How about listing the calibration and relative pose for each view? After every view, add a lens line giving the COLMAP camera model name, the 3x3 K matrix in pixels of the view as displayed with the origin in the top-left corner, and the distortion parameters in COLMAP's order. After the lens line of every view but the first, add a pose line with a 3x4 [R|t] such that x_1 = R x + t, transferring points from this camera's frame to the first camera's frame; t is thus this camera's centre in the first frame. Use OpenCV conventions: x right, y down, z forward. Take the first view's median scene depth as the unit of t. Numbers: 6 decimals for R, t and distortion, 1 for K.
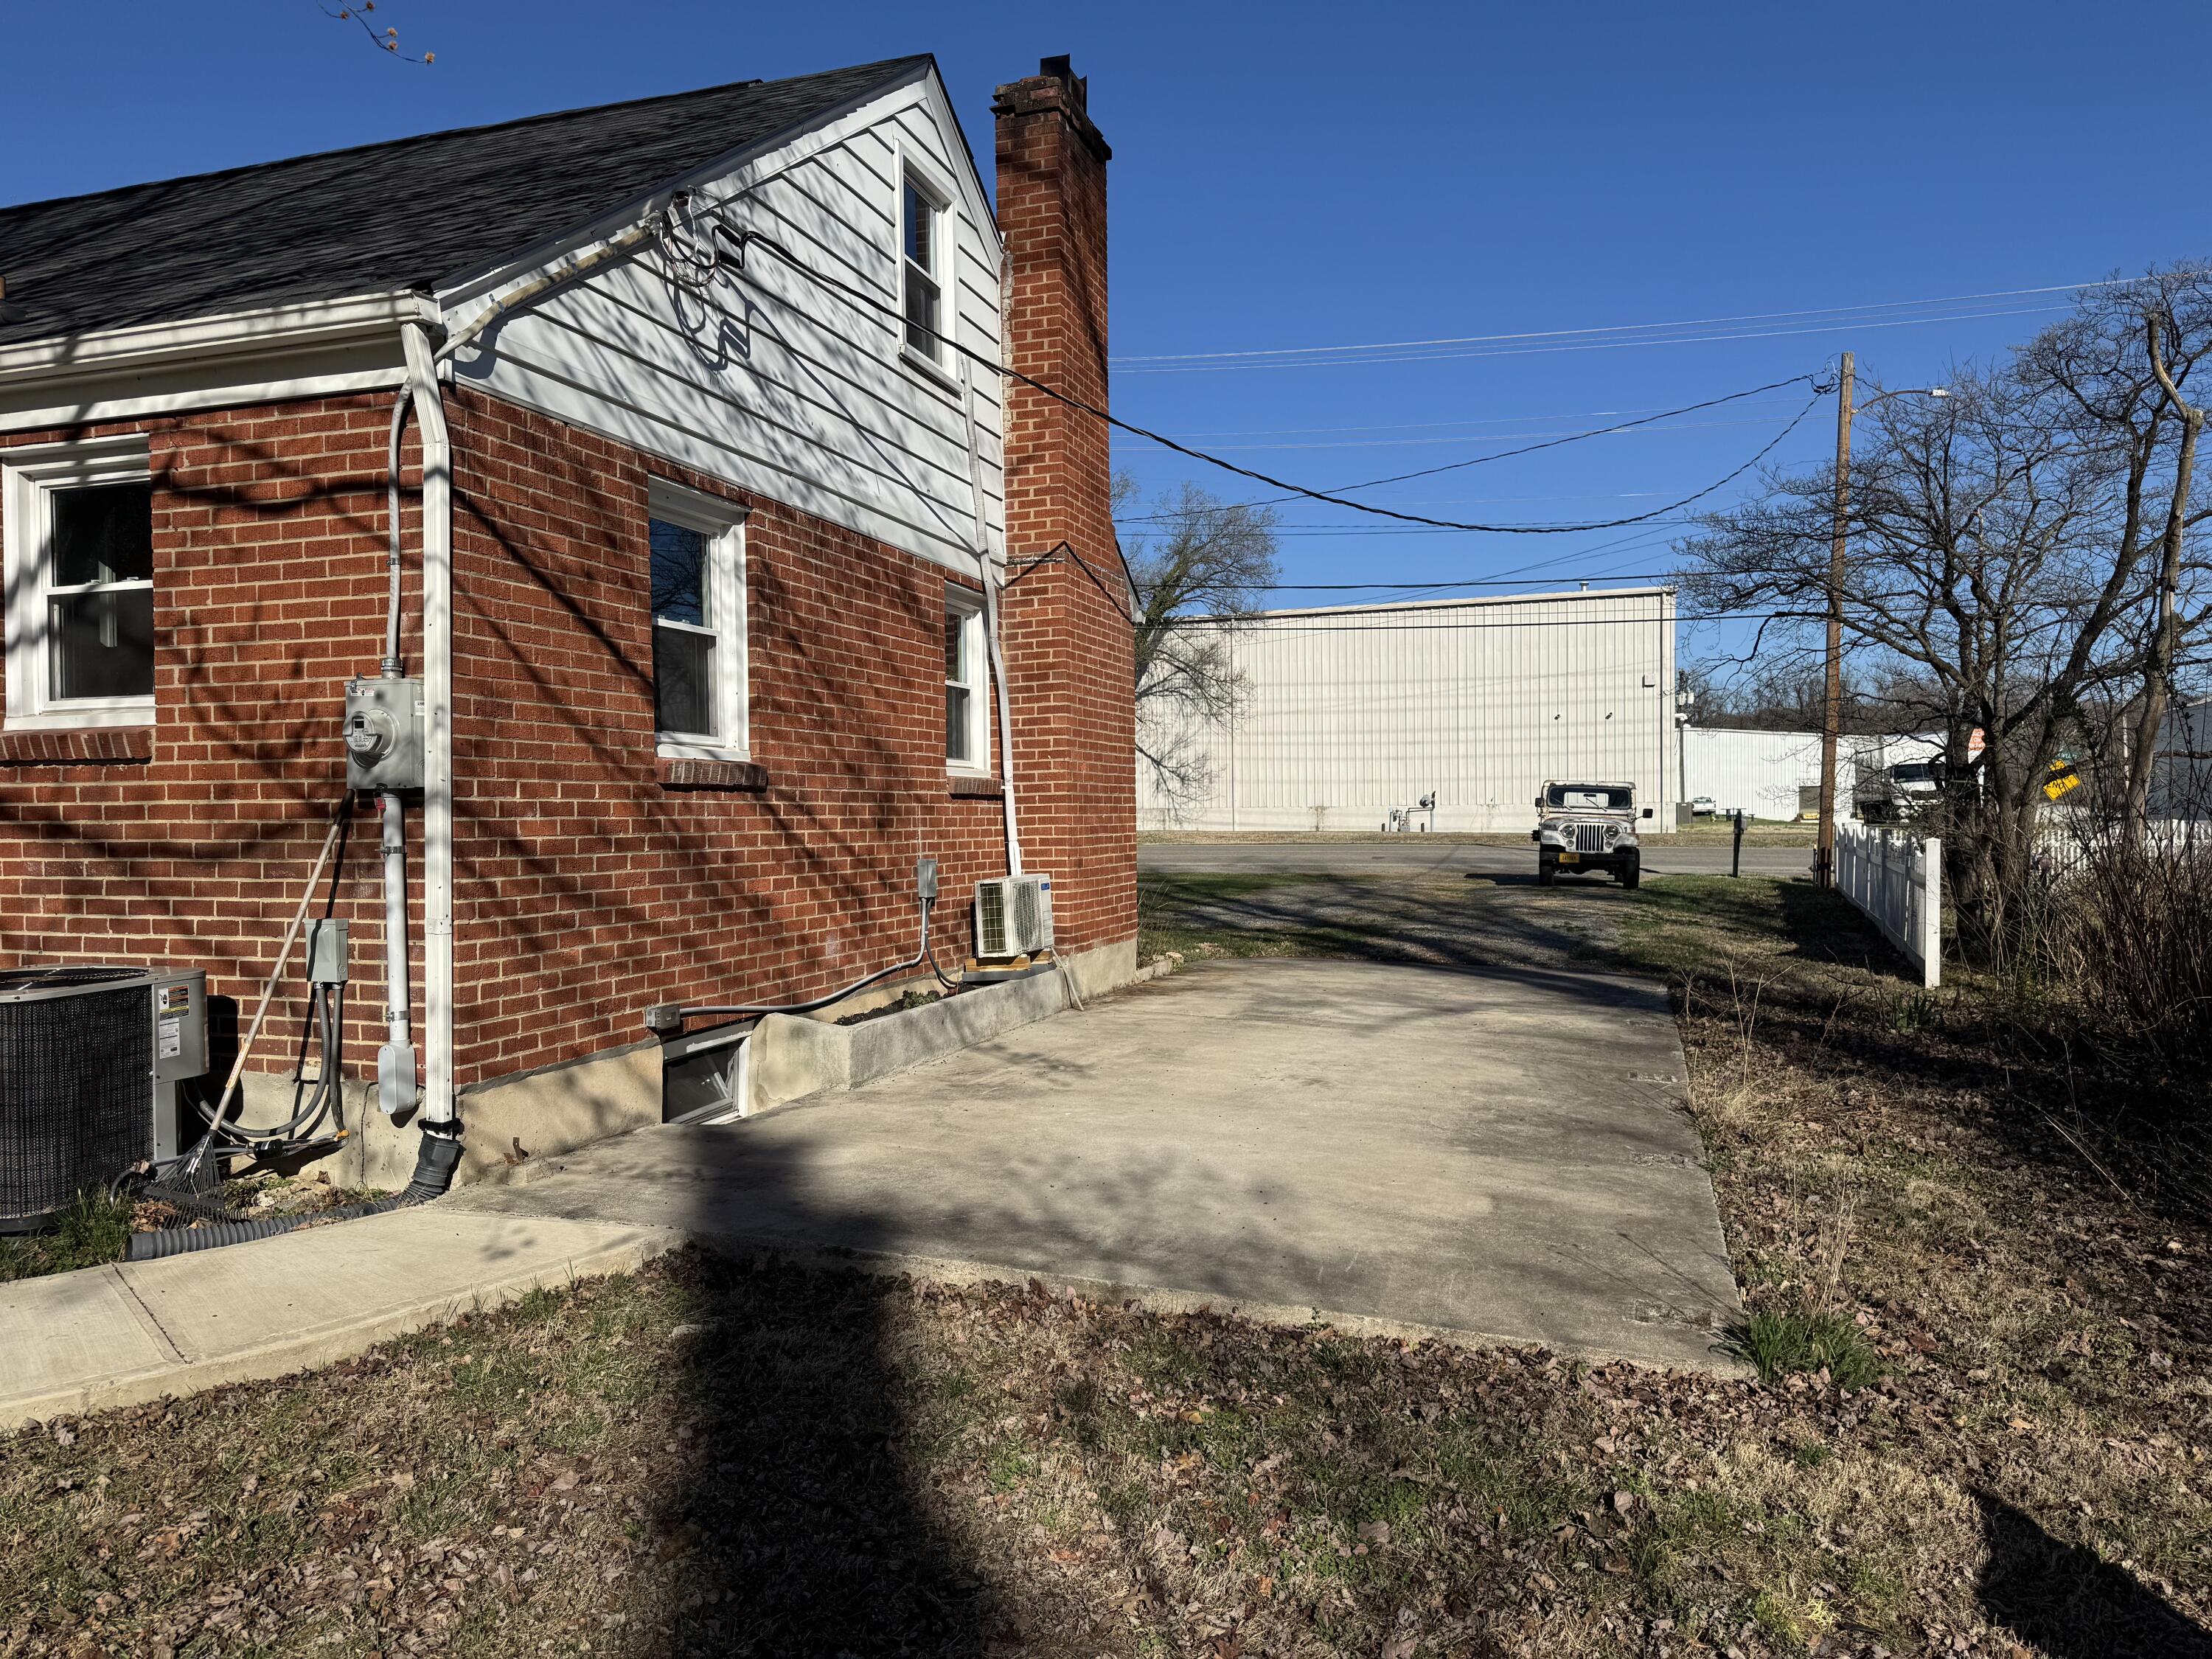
lens RADIAL K [[1546.9, 0, 1107.1], [0, 1546.9, 840.9], [0, 0, 1]] dist [0.154916, -0.262628]
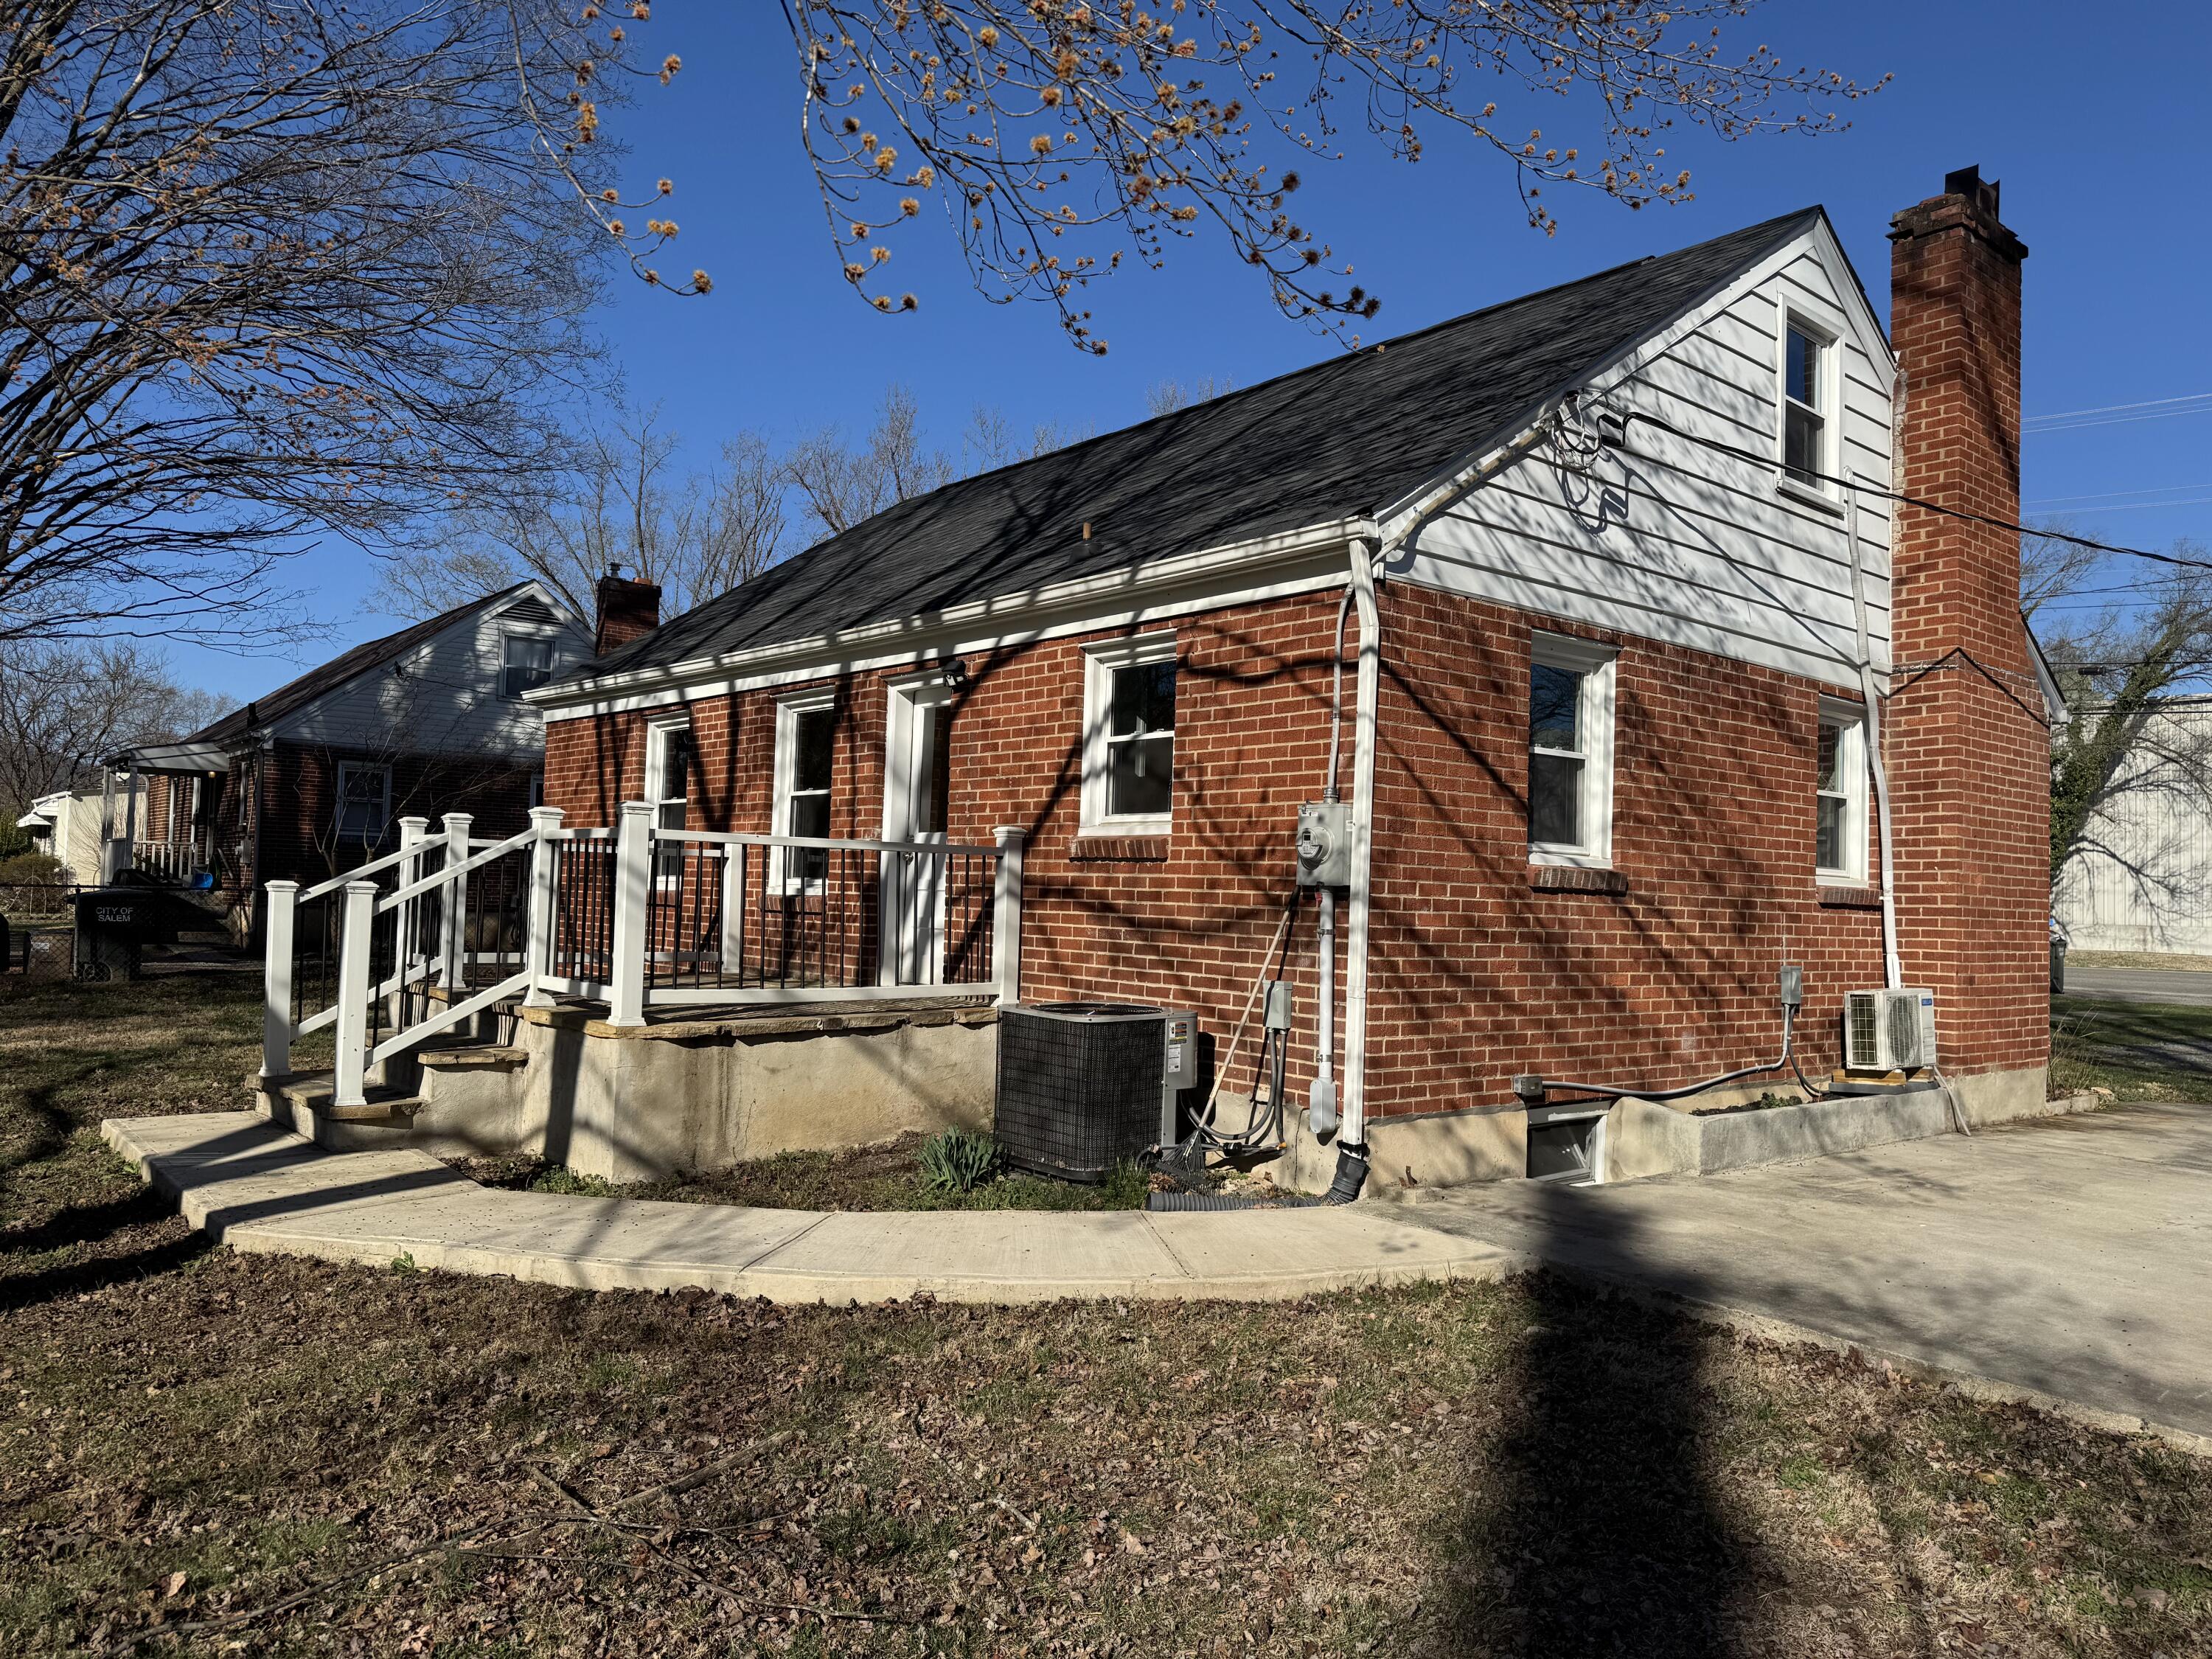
lens RADIAL K [[1553.7, 0, 1095.4], [0, 1553.7, 829.7], [0, 0, 1]] dist [0.123211, -0.173551]
pose [[0.849049, 0.011939, -0.528179, 0.061502], [-0.047381, 0.997437, -0.053620, -0.000462], [0.526185, 0.070552, 0.847438, -0.181541]]
